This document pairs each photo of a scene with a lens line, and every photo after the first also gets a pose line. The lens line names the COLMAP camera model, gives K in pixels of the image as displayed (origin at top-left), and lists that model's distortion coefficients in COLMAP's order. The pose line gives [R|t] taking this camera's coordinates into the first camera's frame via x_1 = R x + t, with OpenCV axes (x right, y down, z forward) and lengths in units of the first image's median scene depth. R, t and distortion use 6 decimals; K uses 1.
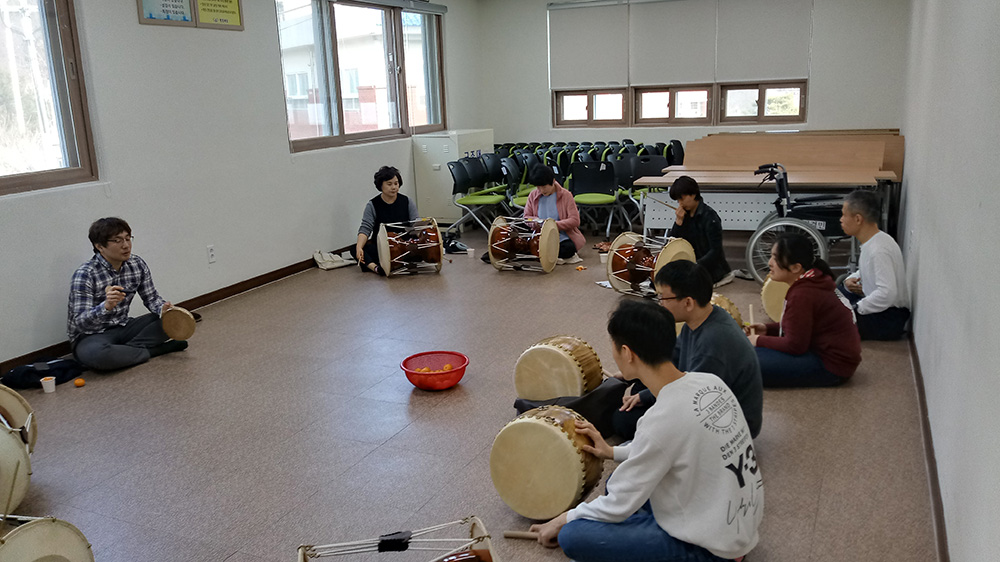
lens RADIAL K [[795.8, 0, 500.0], [0, 795.8, 281.0], [0, 0, 1]] dist [0.011490, -0.077582]
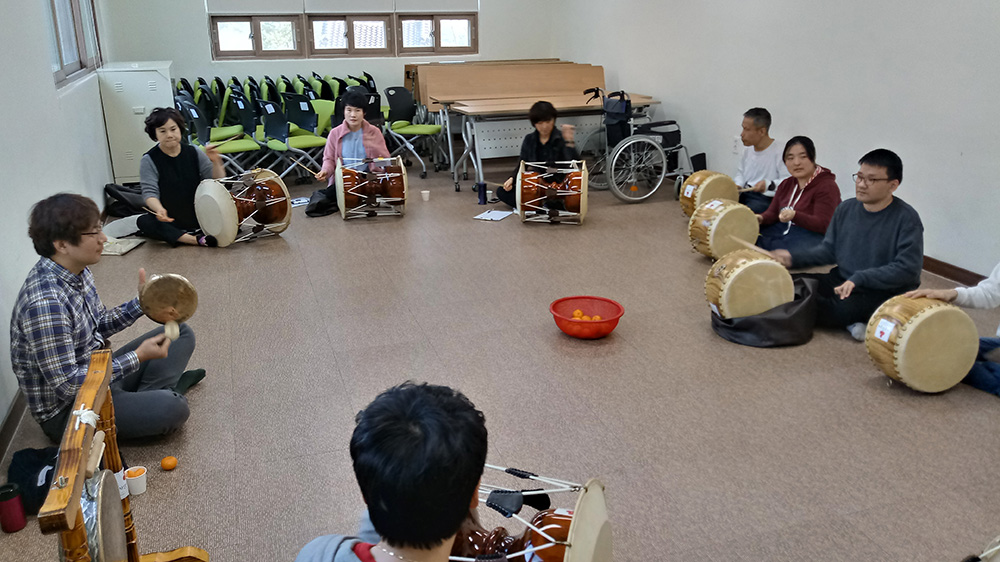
lens RADIAL K [[790.5, 0, 494.5], [0, 790.5, 278.4], [0, 0, 1]] dist [0.036972, -0.077814]
pose [[0.749641, -0.179141, 0.637140, -0.328676], [0.132864, 0.983808, 0.120289, -0.025188], [-0.648372, -0.005521, 0.761304, 0.165062]]
